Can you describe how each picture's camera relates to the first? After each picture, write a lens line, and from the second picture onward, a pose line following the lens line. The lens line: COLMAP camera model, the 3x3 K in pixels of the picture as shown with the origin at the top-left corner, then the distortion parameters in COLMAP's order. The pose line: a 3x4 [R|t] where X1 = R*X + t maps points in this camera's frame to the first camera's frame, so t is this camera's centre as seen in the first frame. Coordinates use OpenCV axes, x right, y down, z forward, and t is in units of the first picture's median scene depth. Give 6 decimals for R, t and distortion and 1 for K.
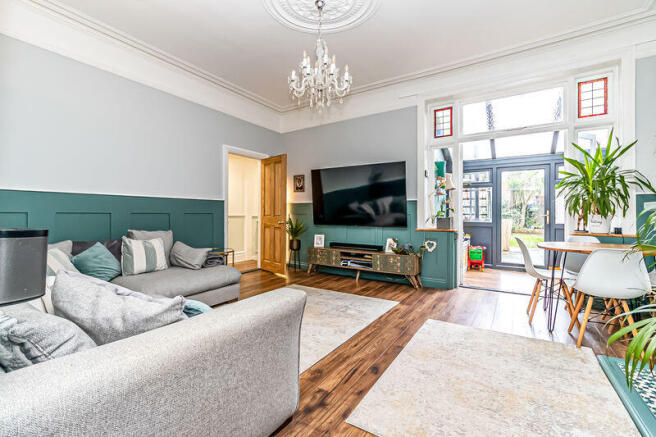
lens RADIAL K [[298.4, 0, 329.1], [0, 298.4, 213.3], [0, 0, 1]] dist [0.002175, 0.000331]
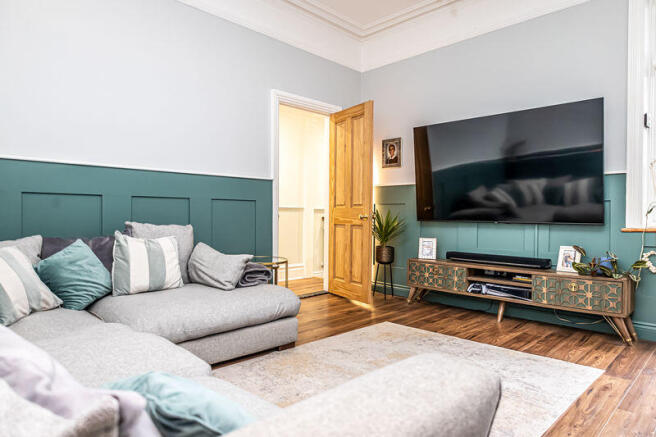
lens RADIAL K [[432.9, 0, 328.0], [0, 432.9, 218.5], [0, 0, 1]] dist [-0.004698, -0.000342]
pose [[0.977556, 0.004703, -0.210622, -0.050313], [-0.002150, 0.999921, 0.012346, 0.026106], [0.210663, -0.011616, 0.977490, 0.148145]]
